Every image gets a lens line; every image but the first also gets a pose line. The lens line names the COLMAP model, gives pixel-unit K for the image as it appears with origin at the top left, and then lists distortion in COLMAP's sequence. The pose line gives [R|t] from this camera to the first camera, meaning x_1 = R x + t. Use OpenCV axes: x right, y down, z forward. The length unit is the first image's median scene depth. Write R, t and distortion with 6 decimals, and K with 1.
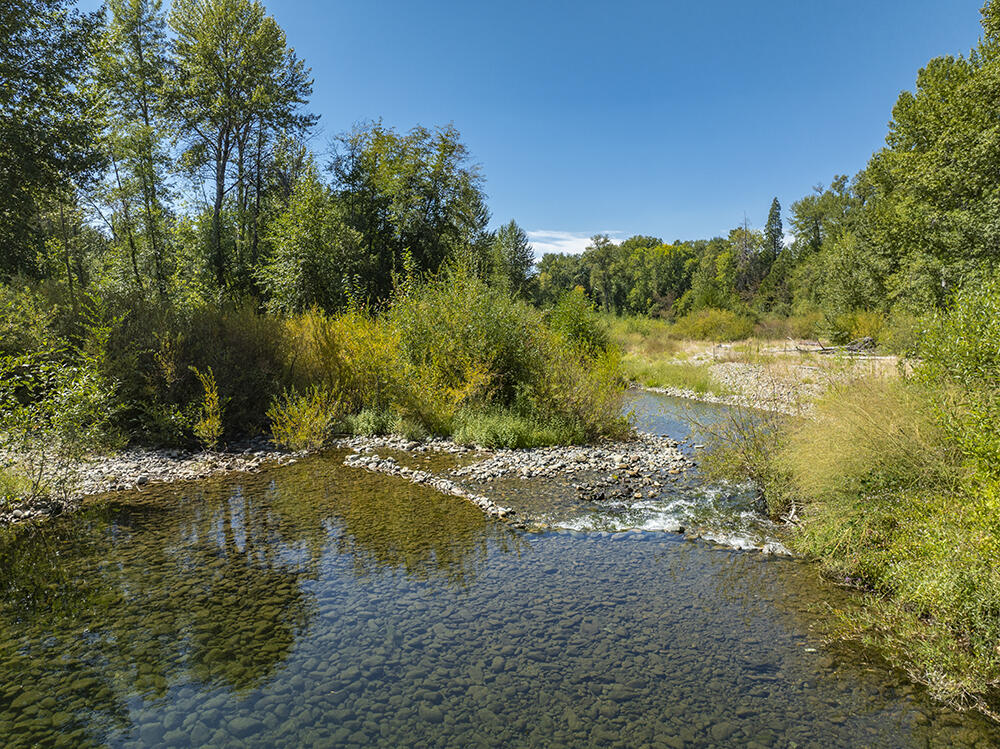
lens RADIAL K [[702.4, 0, 502.2], [0, 702.4, 373.2], [0, 0, 1]] dist [-0.037369, -0.003834]
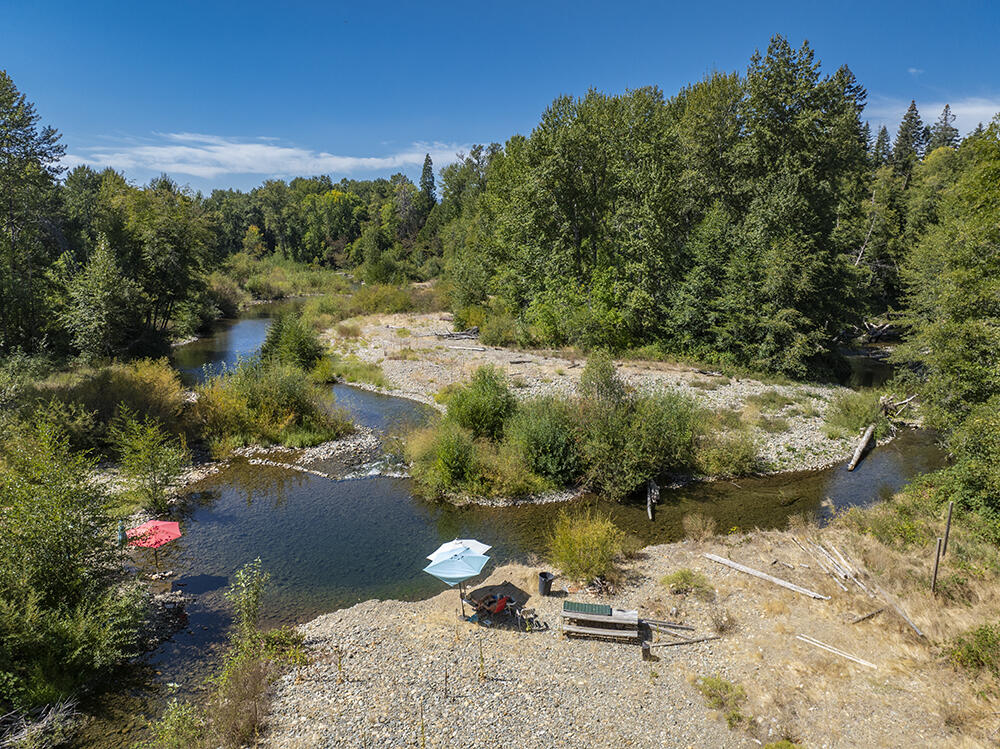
lens RADIAL K [[702.4, 0, 500.8], [0, 702.4, 376.2], [0, 0, 1]] dist [-0.037369, -0.003834]
pose [[0.896188, -0.089297, 0.434596, -0.048533], [0.033158, 0.990277, 0.135098, -0.050533], [-0.442434, -0.106663, 0.890435, -0.165829]]
